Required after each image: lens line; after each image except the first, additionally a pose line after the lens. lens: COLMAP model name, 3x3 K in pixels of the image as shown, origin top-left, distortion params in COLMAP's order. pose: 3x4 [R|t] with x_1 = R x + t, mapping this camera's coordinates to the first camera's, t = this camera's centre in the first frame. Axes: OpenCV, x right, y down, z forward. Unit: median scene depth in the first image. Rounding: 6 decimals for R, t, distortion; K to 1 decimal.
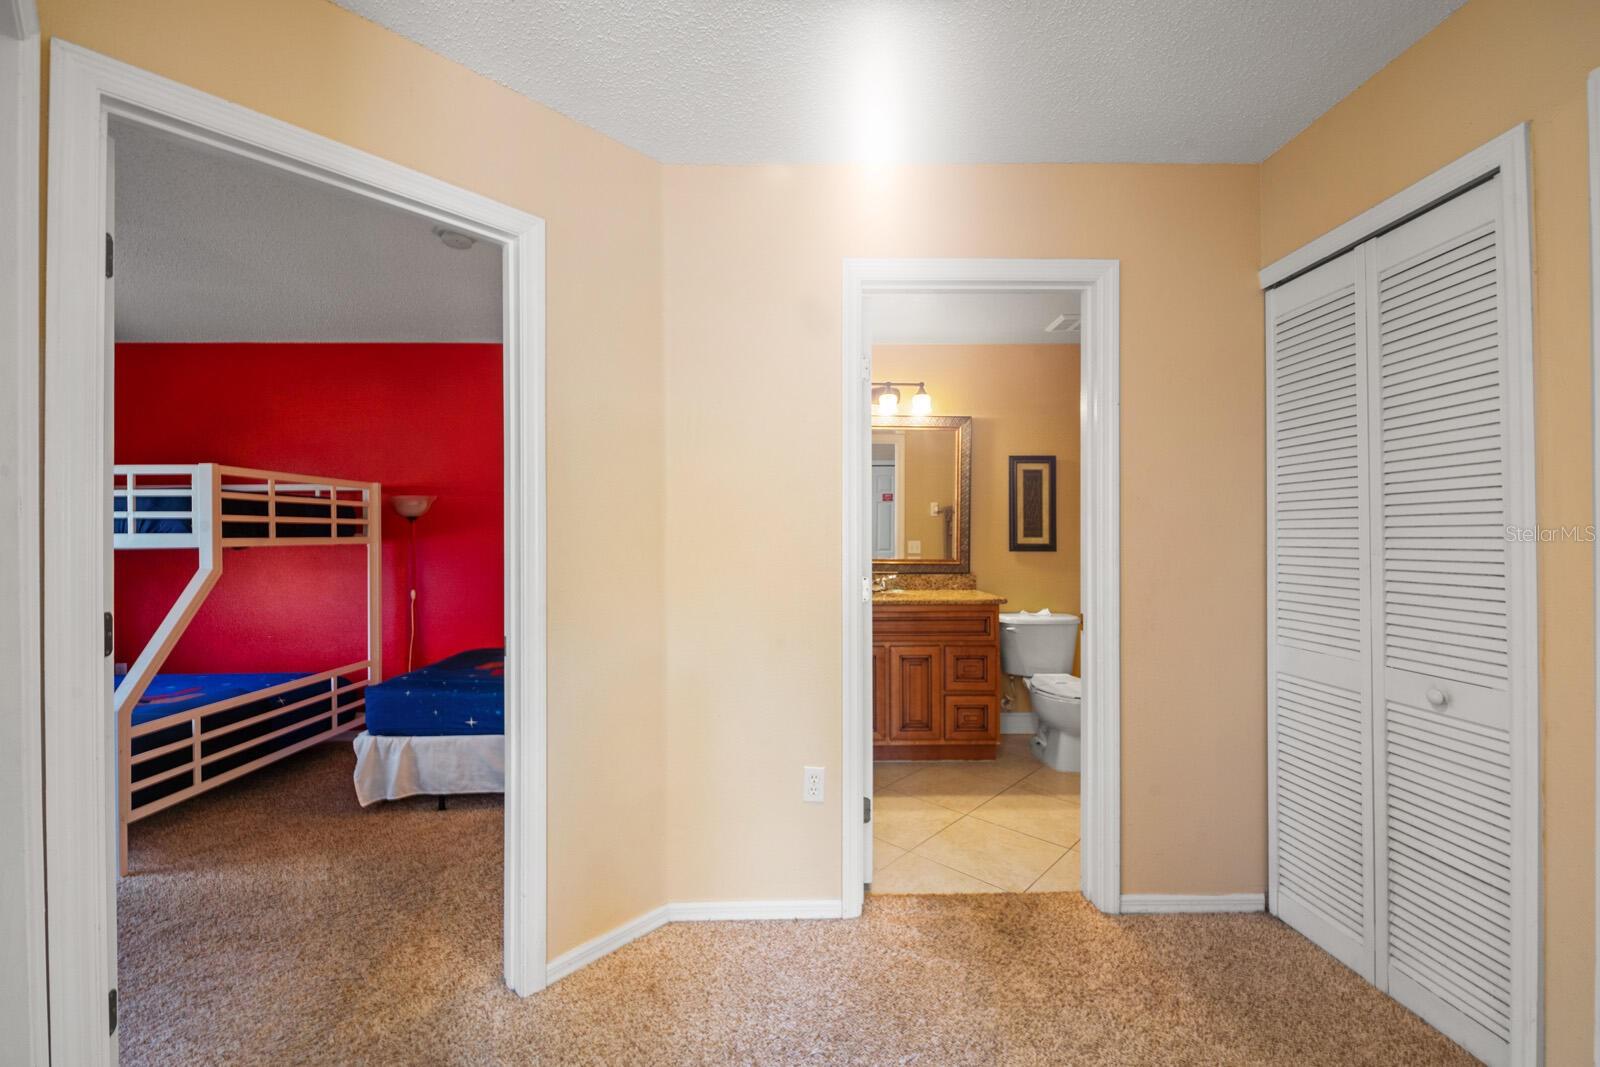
lens RADIAL K [[633.1, 0, 792.2], [0, 633.1, 532.3], [0, 0, 1]] dist [0.009736, -0.005857]
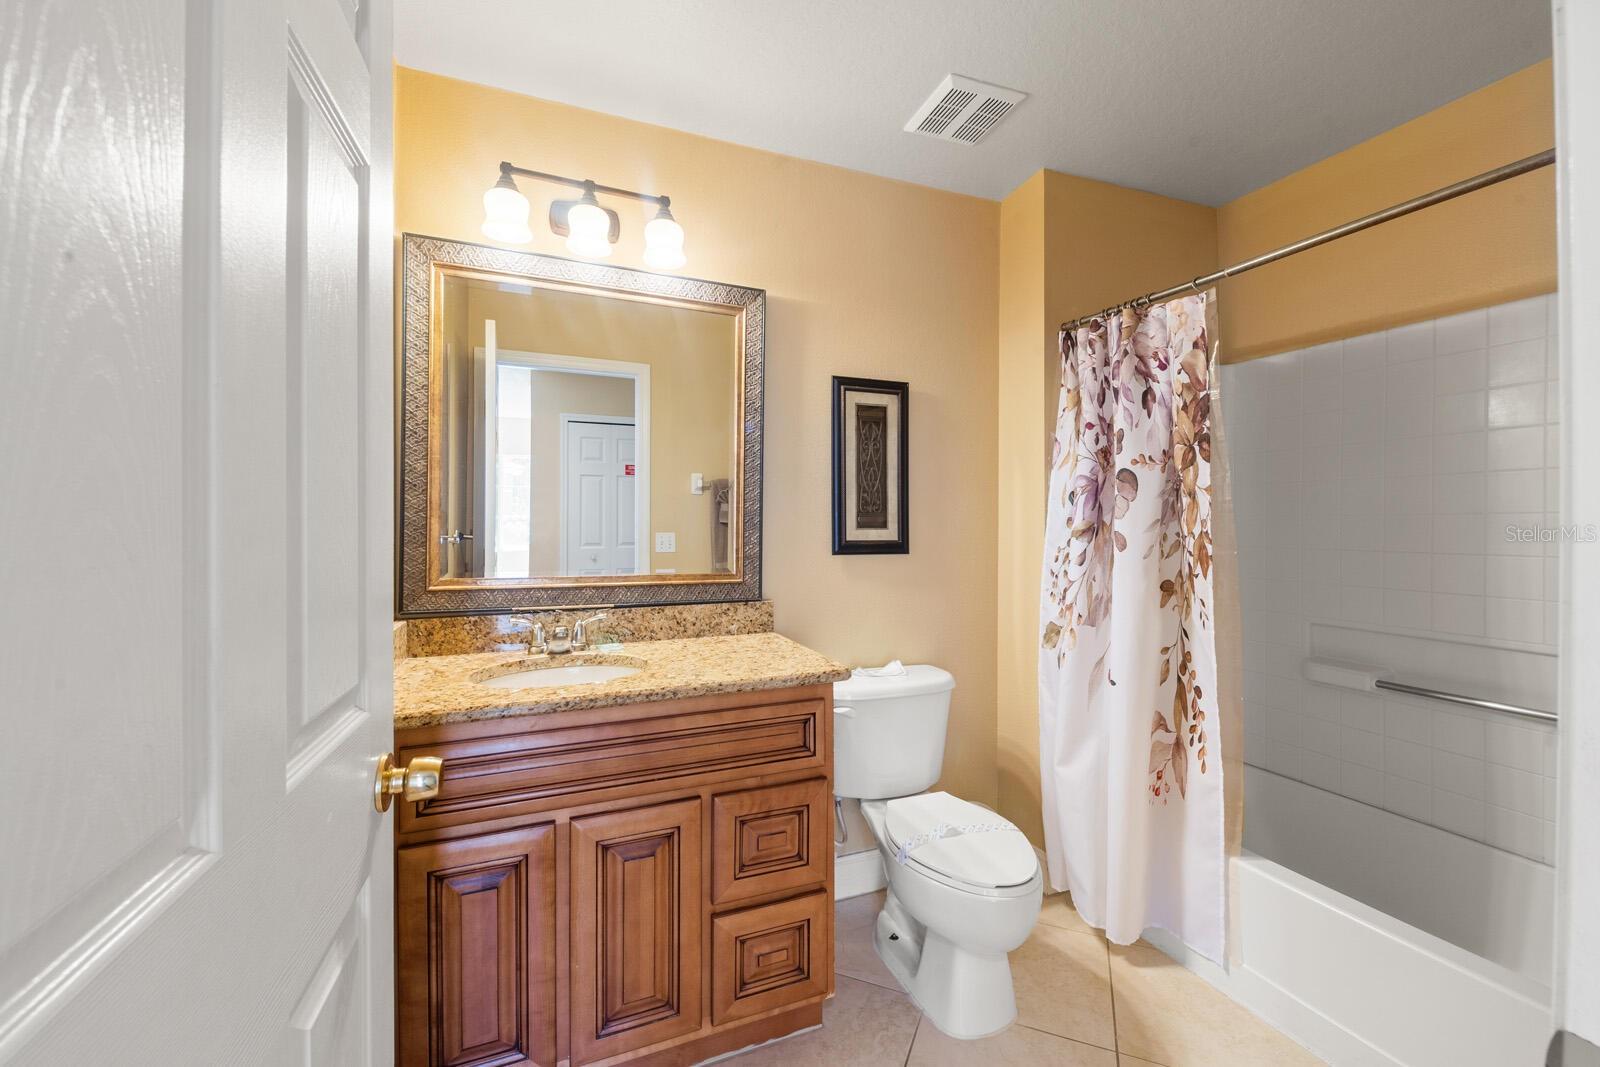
lens RADIAL K [[633.1, 0, 797.3], [0, 633.1, 527.0], [0, 0, 1]] dist [0.009736, -0.005857]
pose [[0.932858, 0.000722, 0.360243, 0.139370], [-0.002376, 0.999989, 0.004149, 0.004590], [-0.360236, -0.004726, 0.932849, 0.579917]]
